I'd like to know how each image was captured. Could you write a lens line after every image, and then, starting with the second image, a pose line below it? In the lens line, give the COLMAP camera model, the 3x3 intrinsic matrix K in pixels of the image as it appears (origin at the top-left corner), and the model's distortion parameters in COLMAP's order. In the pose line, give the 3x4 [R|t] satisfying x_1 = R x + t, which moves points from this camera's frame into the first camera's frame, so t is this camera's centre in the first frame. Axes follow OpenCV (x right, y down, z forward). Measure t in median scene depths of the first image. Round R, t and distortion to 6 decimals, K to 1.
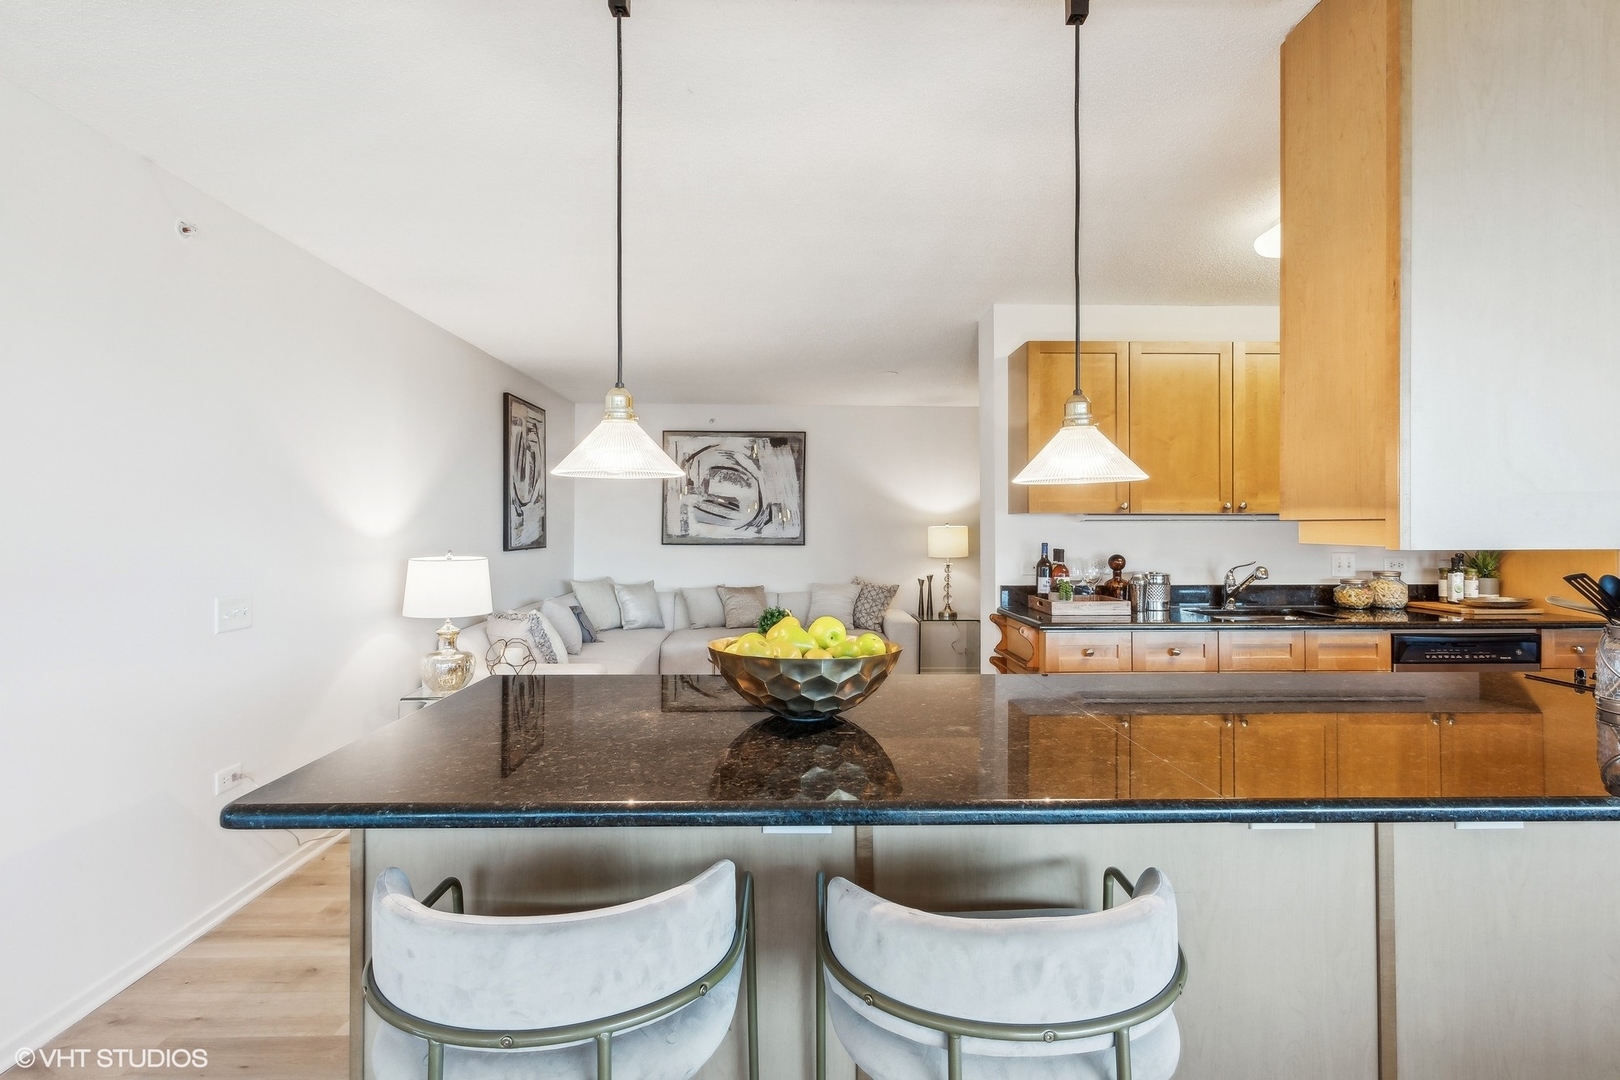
lens RADIAL K [[784.0, 0, 805.6], [0, 784.0, 523.5], [0, 0, 1]] dist [0.019842, 0.001307]
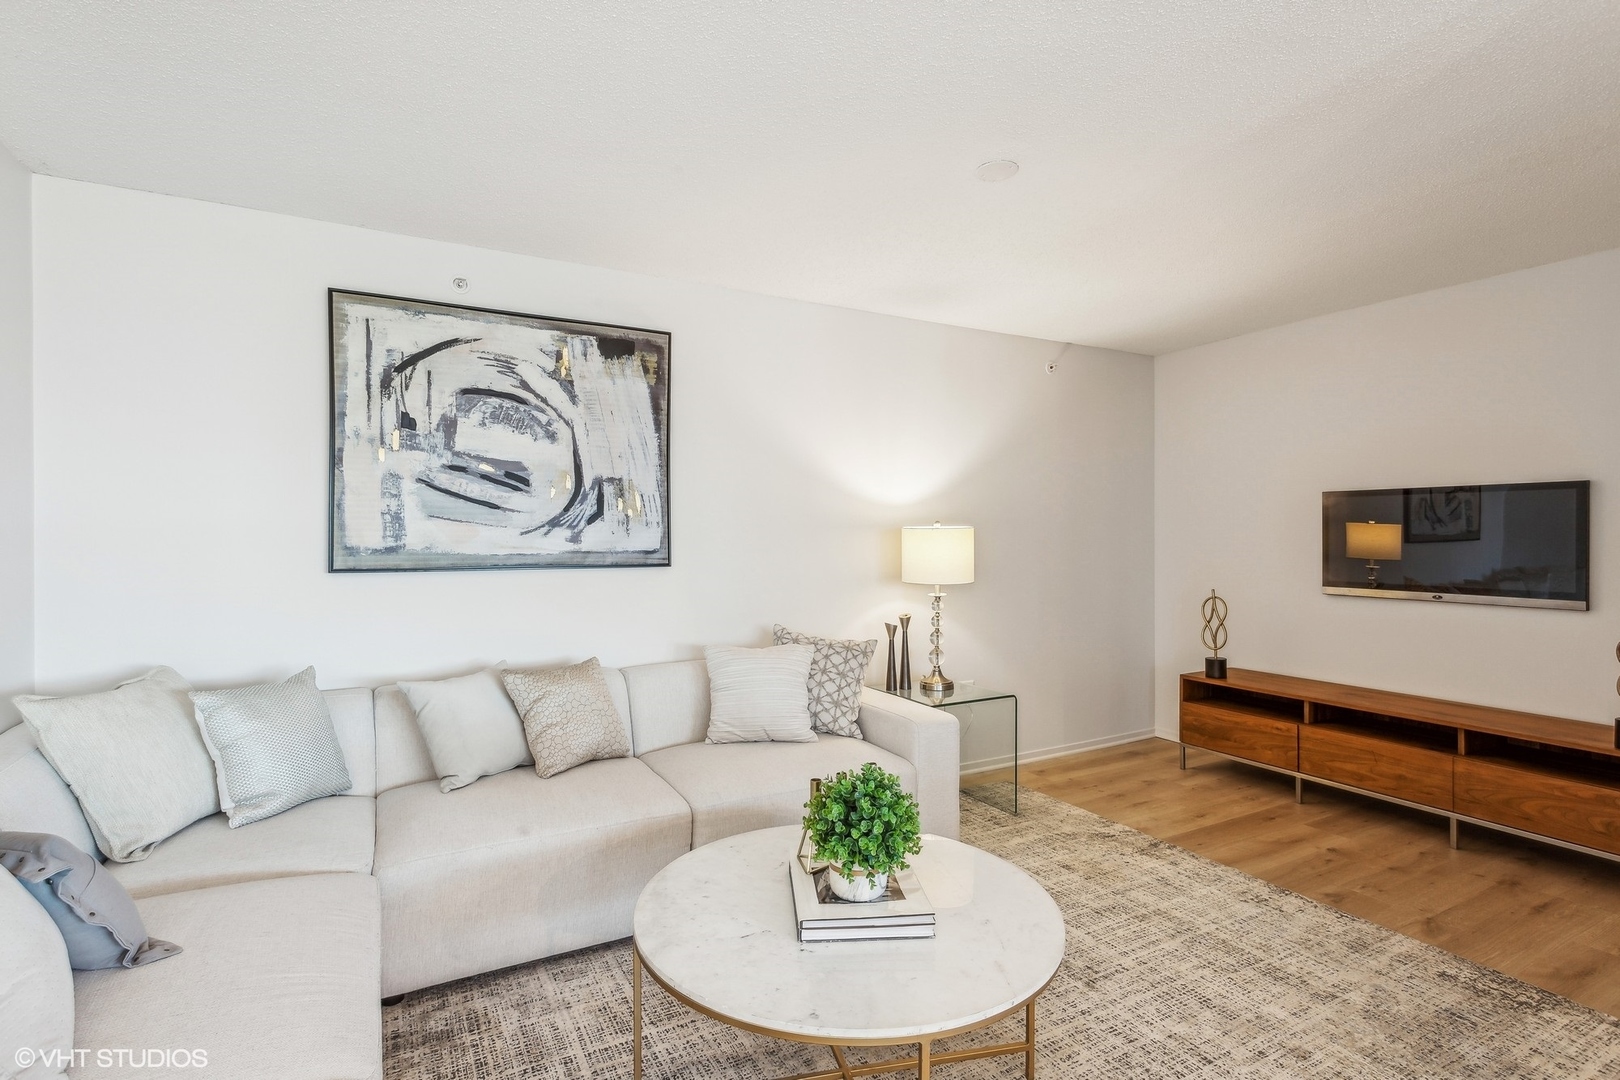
lens RADIAL K [[789.1, 0, 810.0], [0, 789.1, 540.0], [0, 0, 1]] dist [0.001440, 0.000149]
pose [[0.883171, -0.006729, 0.469003, -0.154823], [-0.000594, 0.999880, 0.015464, 0.003975], [-0.469051, -0.013936, 0.883061, 0.527199]]
